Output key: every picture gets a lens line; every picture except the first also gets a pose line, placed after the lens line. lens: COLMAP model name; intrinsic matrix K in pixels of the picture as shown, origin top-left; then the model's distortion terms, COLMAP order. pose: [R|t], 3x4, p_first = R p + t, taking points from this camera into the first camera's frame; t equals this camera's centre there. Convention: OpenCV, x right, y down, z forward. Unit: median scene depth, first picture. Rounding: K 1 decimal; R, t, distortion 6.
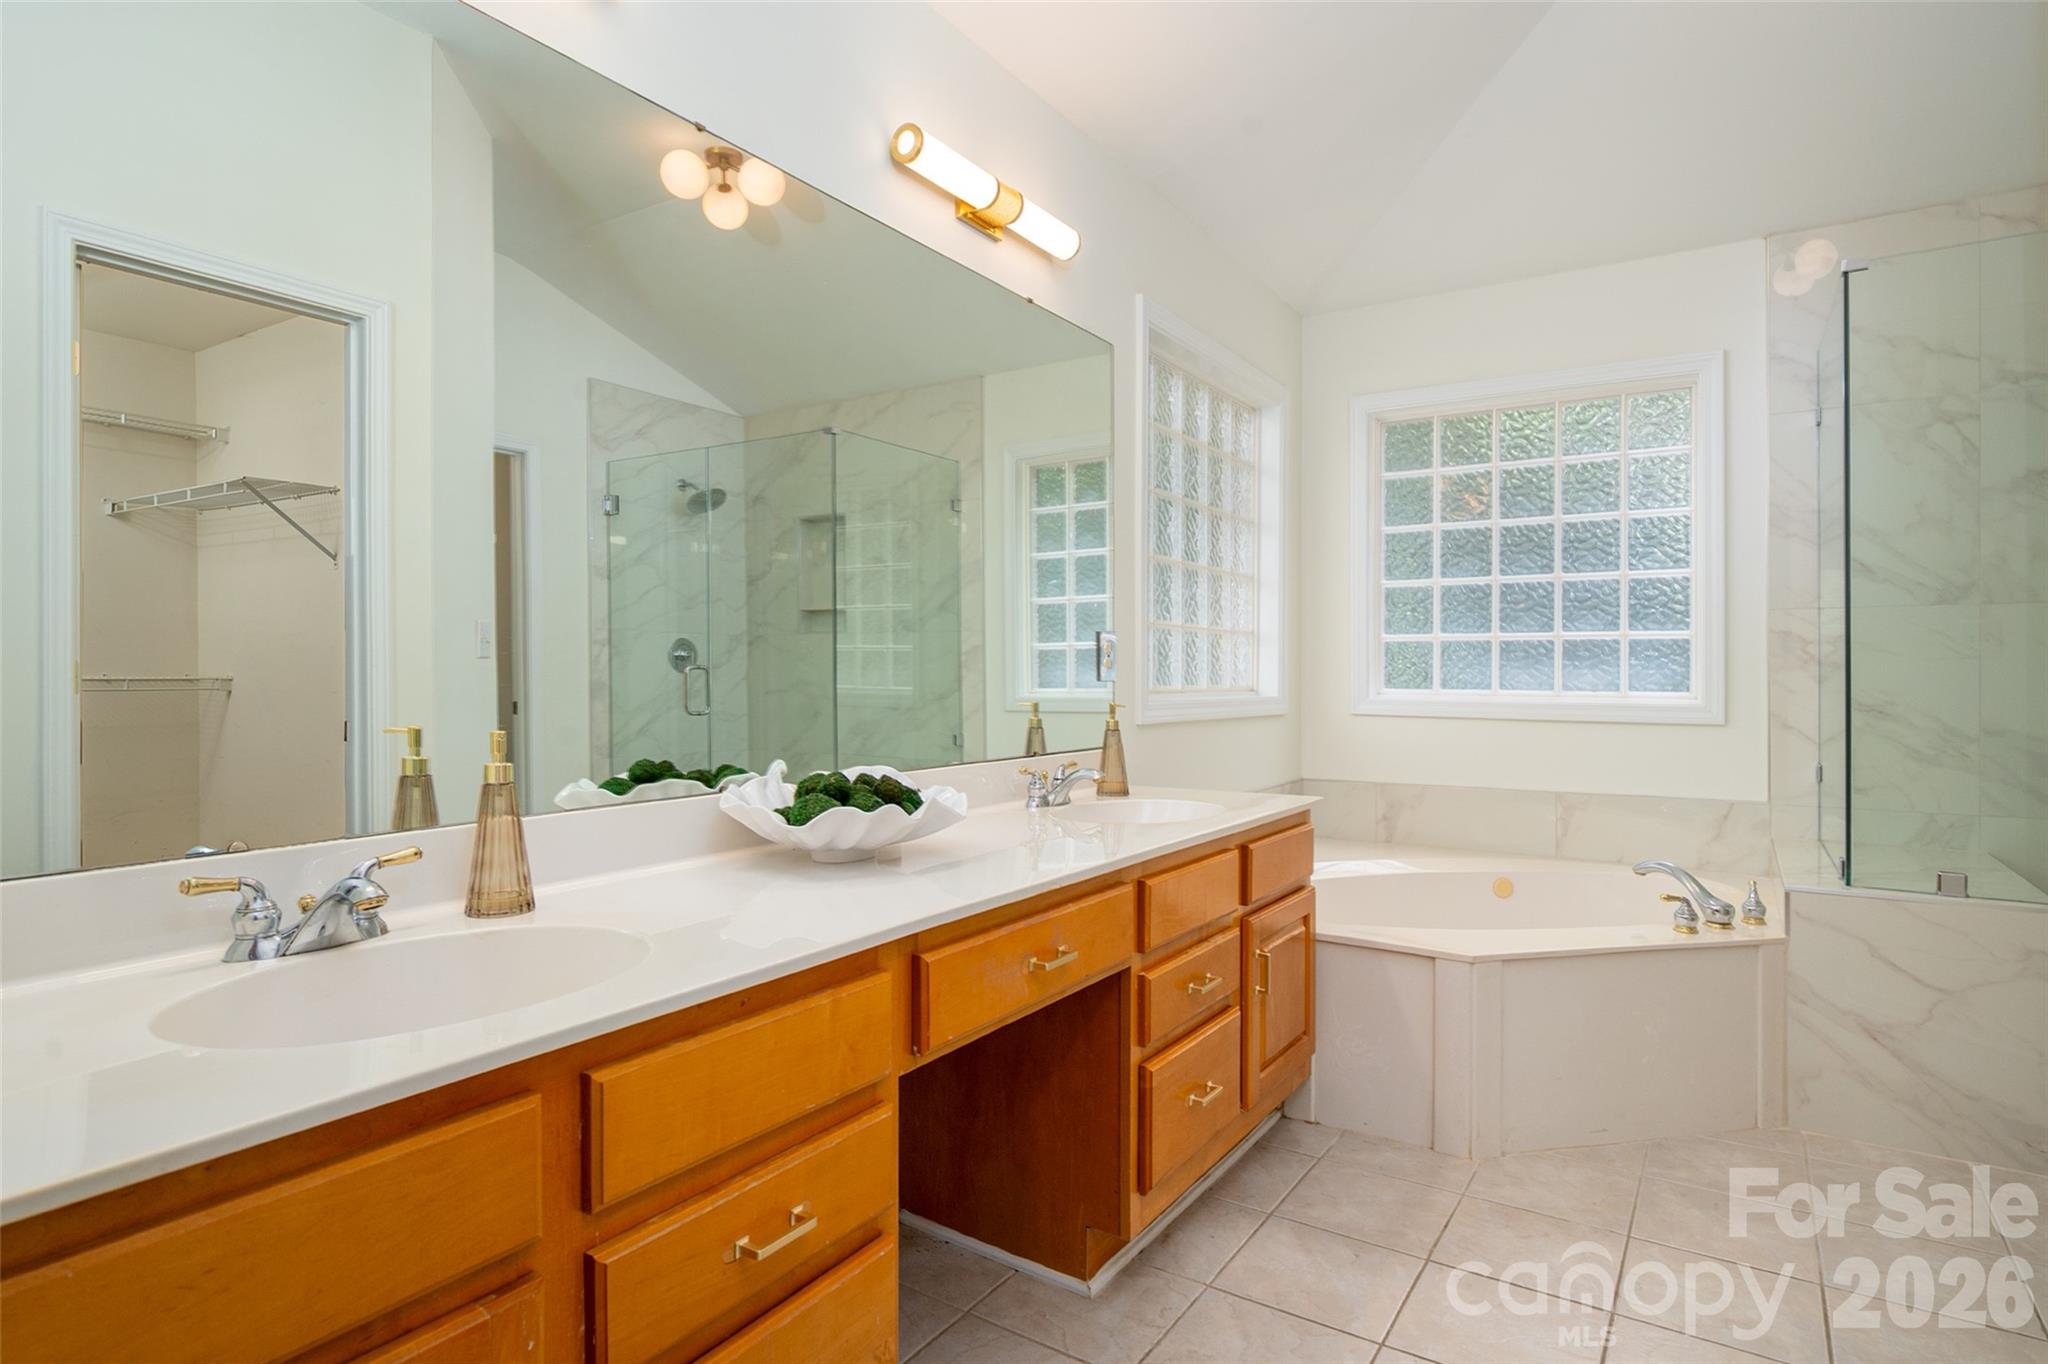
lens RADIAL K [[1105.0, 0, 1025.5], [0, 1105.0, 670.1], [0, 0, 1]] dist [-0.000952, -0.001458]
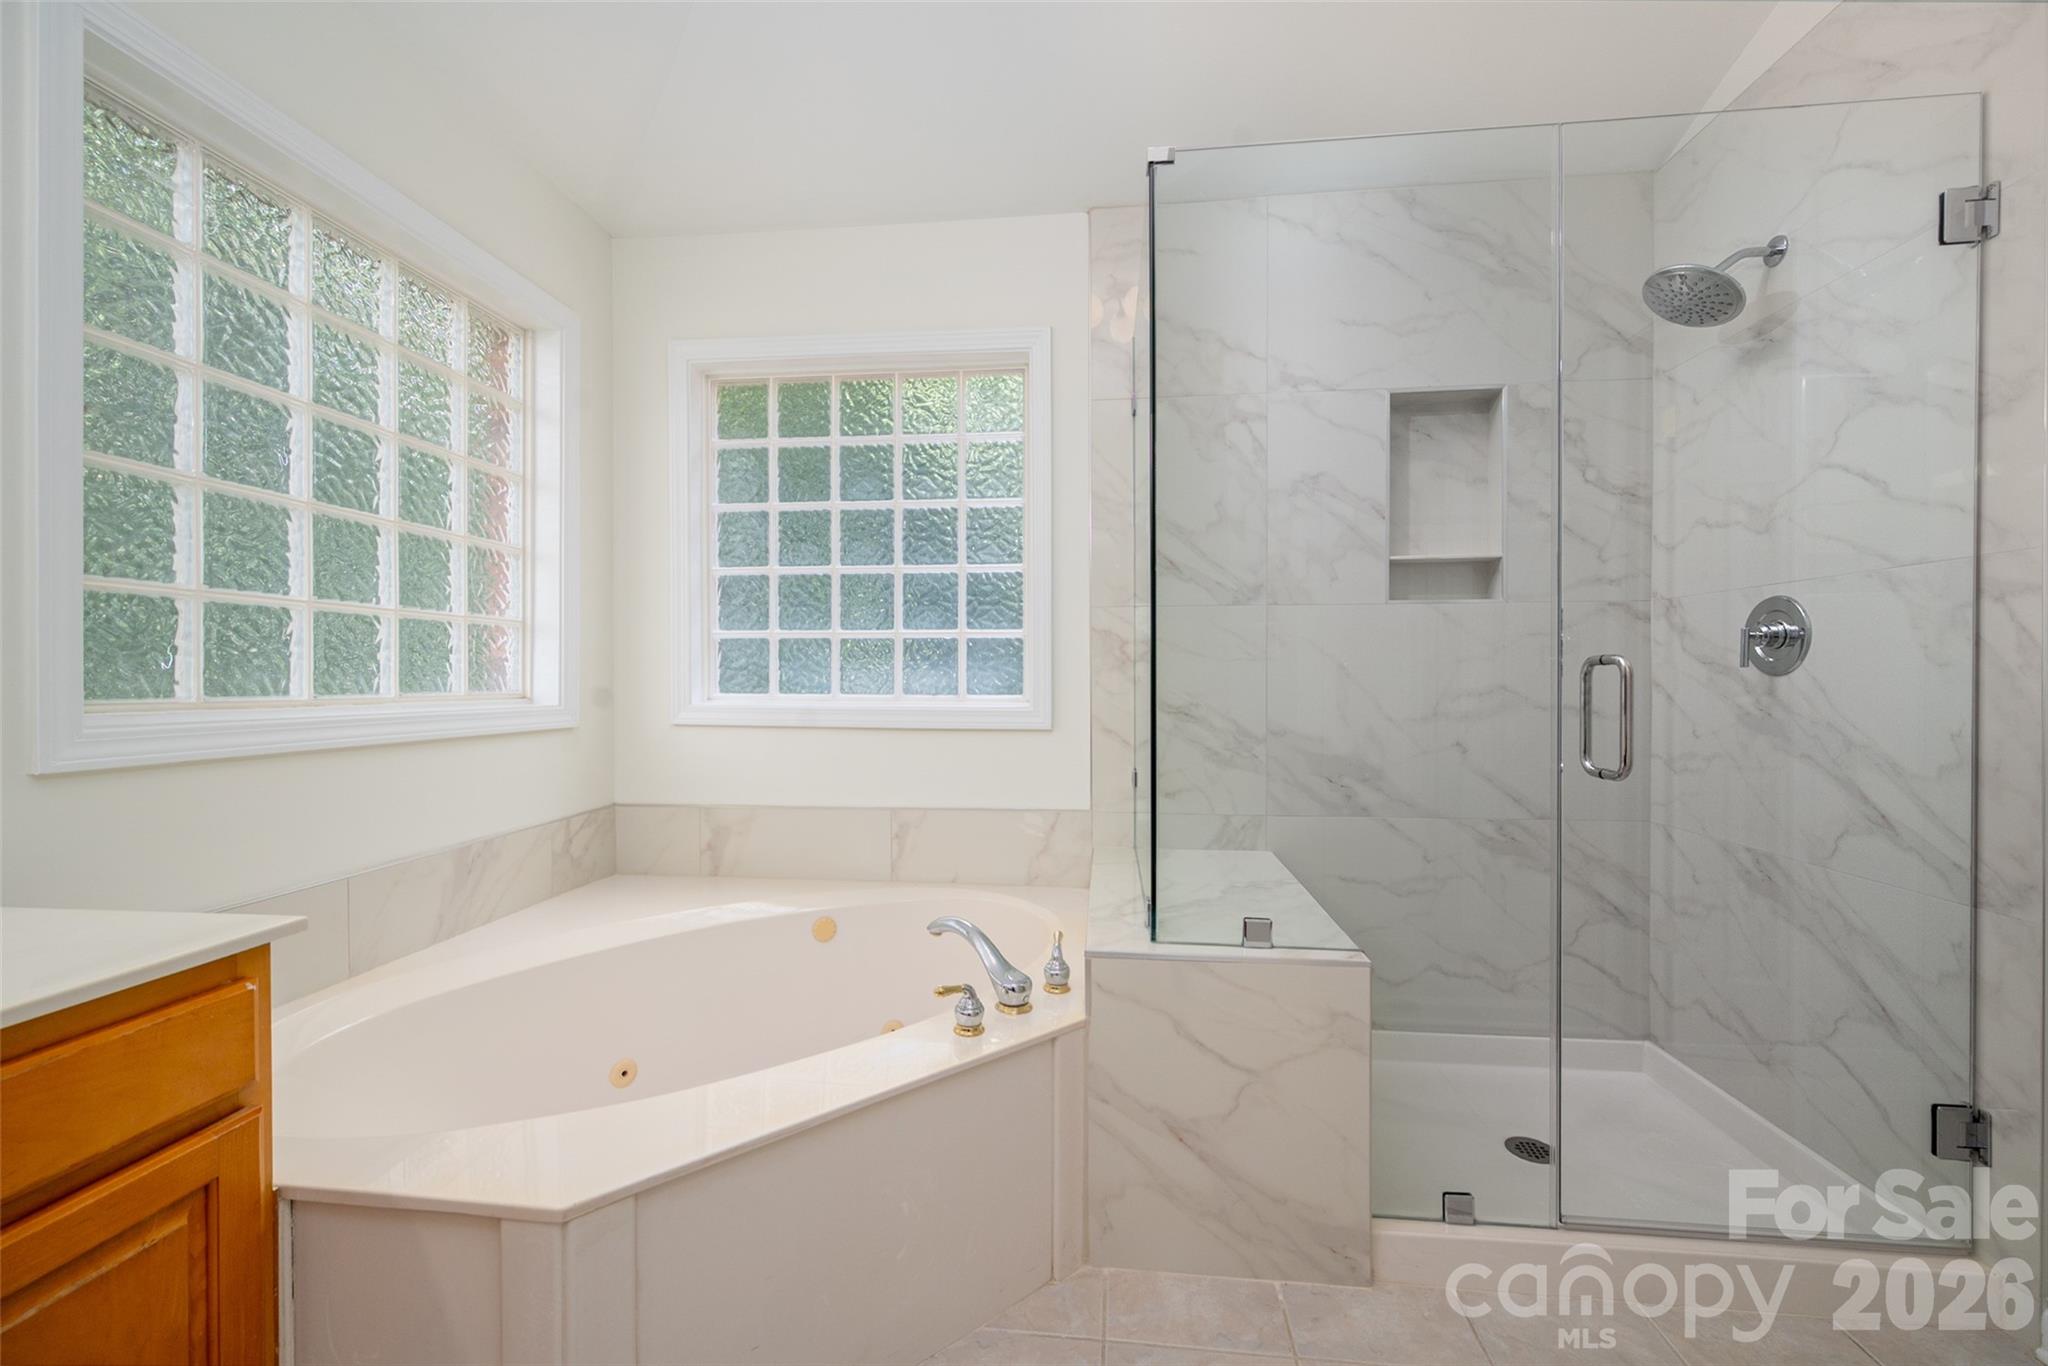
lens RADIAL K [[816.8, 0, 1023.5], [0, 816.8, 680.6], [0, 0, 1]] dist [0.000532, 0.000018]
pose [[0.894295, -0.004448, 0.447456, 0.287811], [0.000669, 0.999963, 0.008602, 0.001841], [-0.447478, -0.007393, 0.894265, 0.372861]]
